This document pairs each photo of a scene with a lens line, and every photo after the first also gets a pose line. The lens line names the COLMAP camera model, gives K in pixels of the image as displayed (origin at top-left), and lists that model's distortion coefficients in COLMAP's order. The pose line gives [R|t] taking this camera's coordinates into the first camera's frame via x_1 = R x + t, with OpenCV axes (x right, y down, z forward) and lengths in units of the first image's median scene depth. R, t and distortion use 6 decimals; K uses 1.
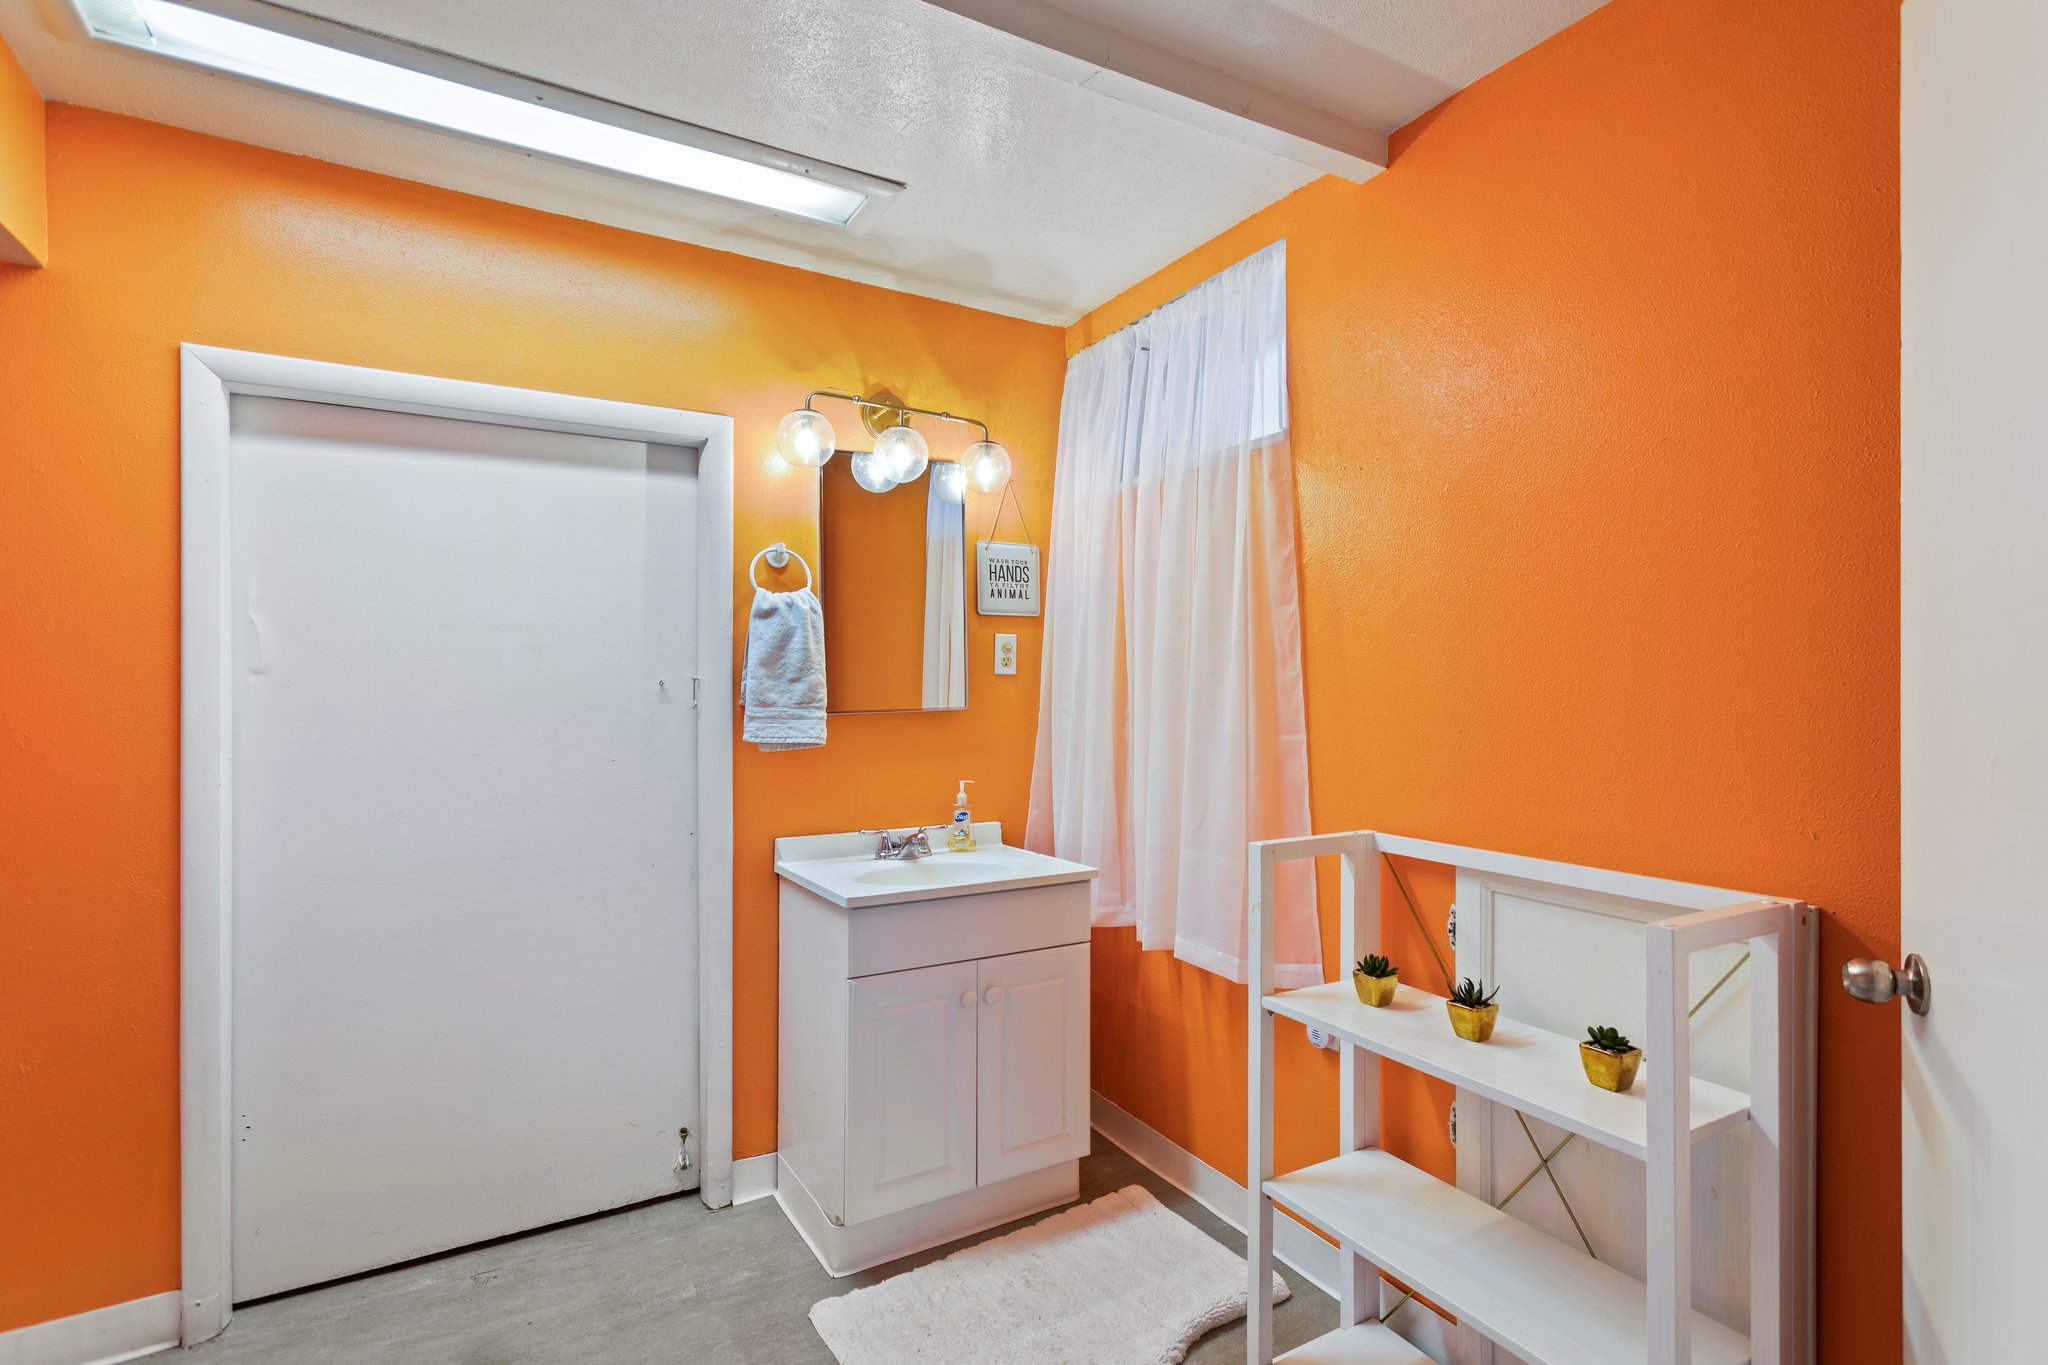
lens RADIAL K [[968.2, 0, 1019.2], [0, 968.2, 682.9], [0, 0, 1]] dist [-0.000181, 0.001928]
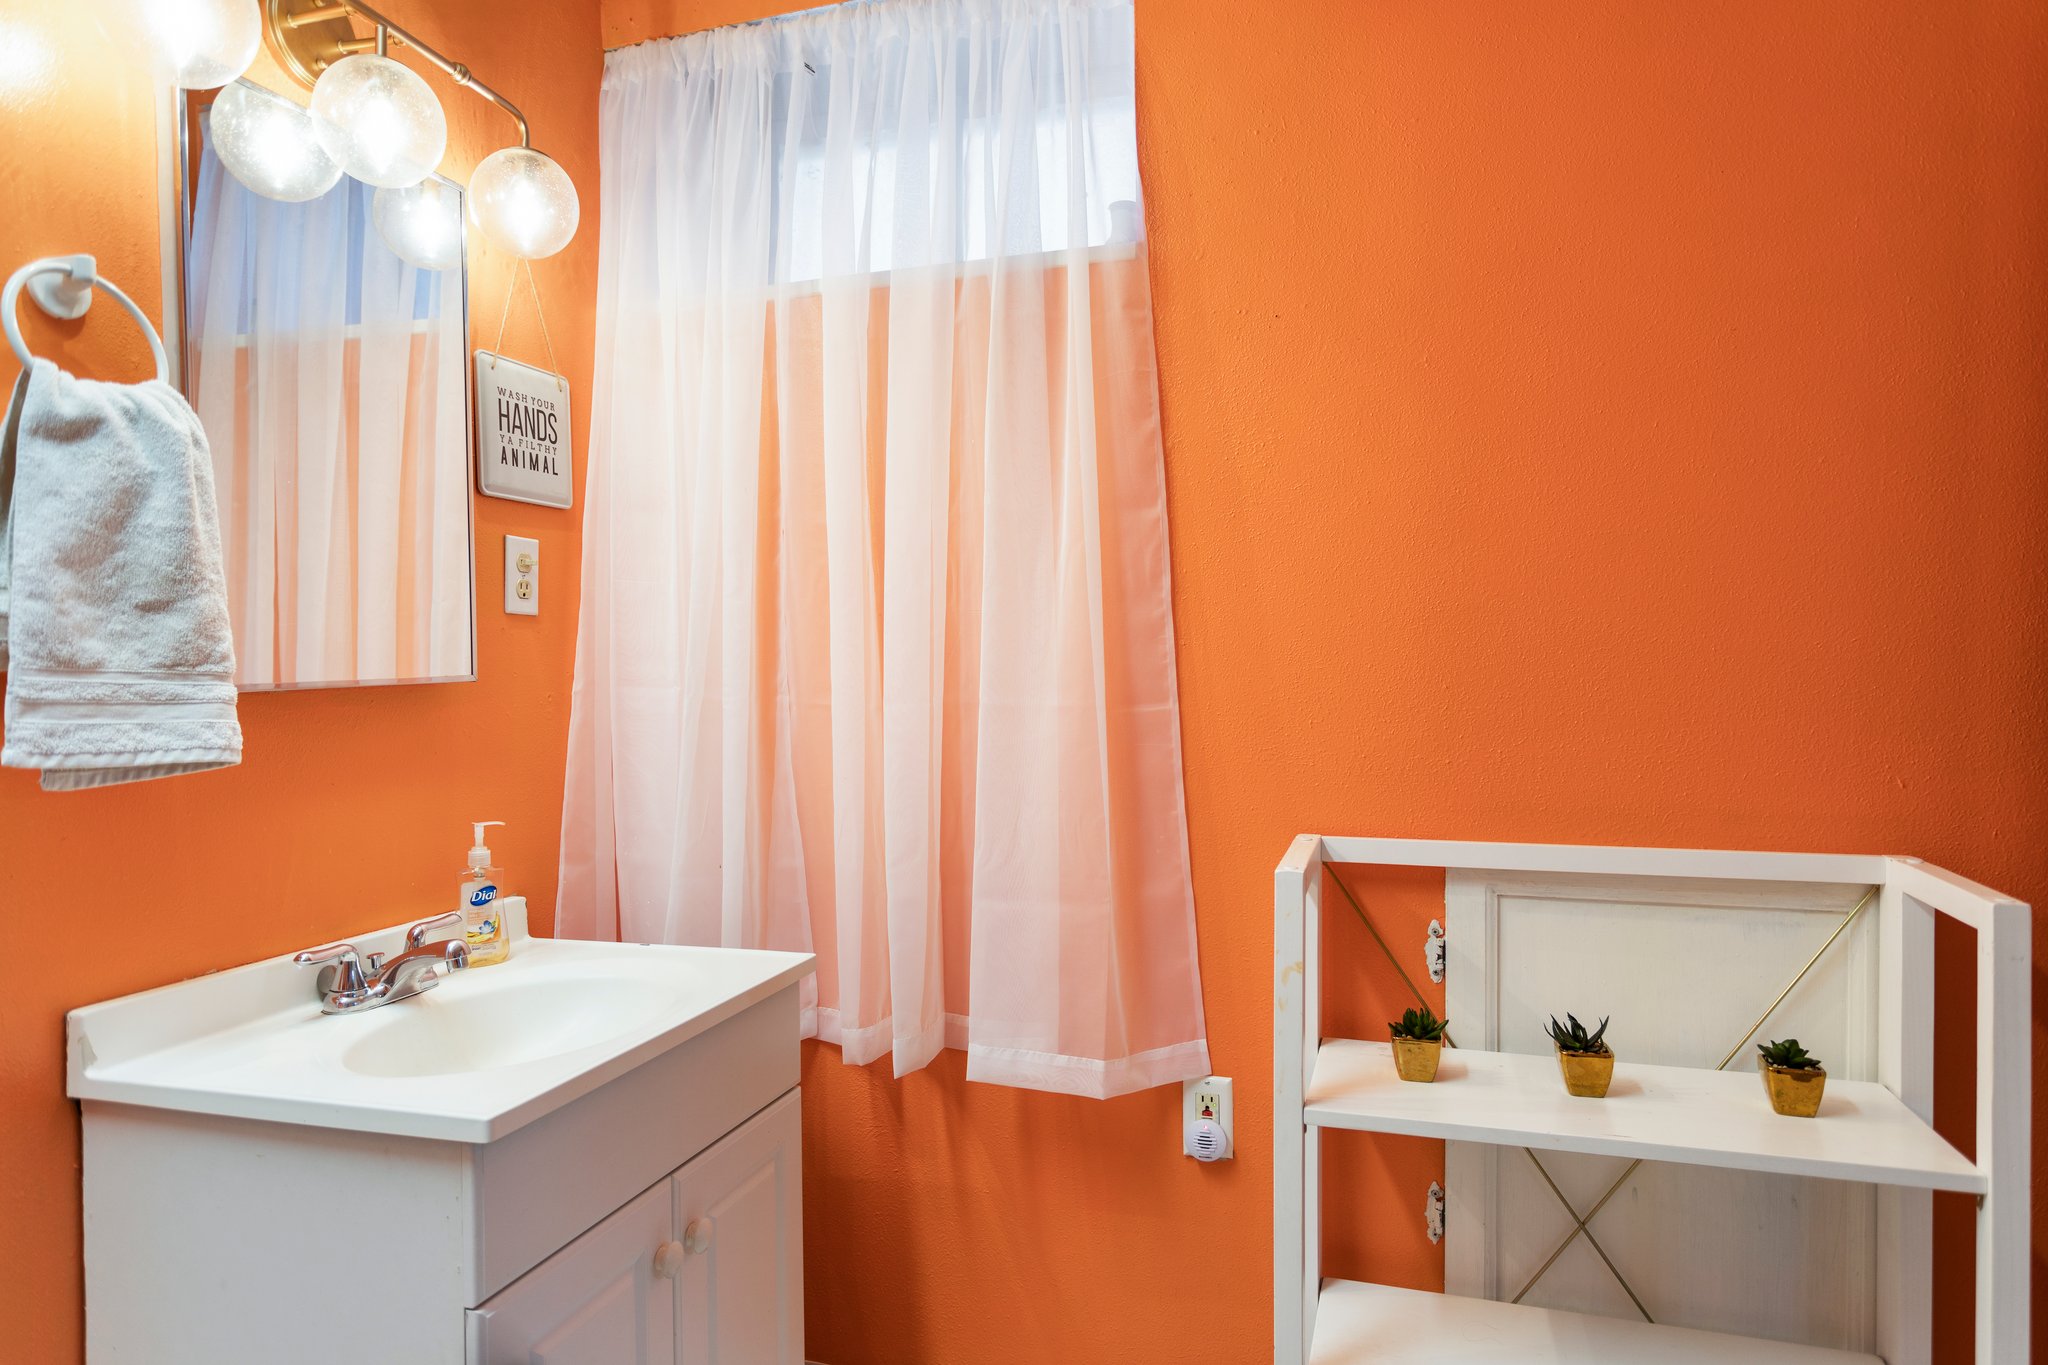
lens RADIAL K [[1213.3, 0, 1027.3], [0, 1213.3, 685.4], [0, 0, 1]] dist [-0.021062, 0.008138]
pose [[0.736854, -0.016028, 0.675862, -0.302431], [0.003828, 0.999802, 0.019536, 0.021256], [-0.676041, -0.011808, 0.736769, 0.392593]]
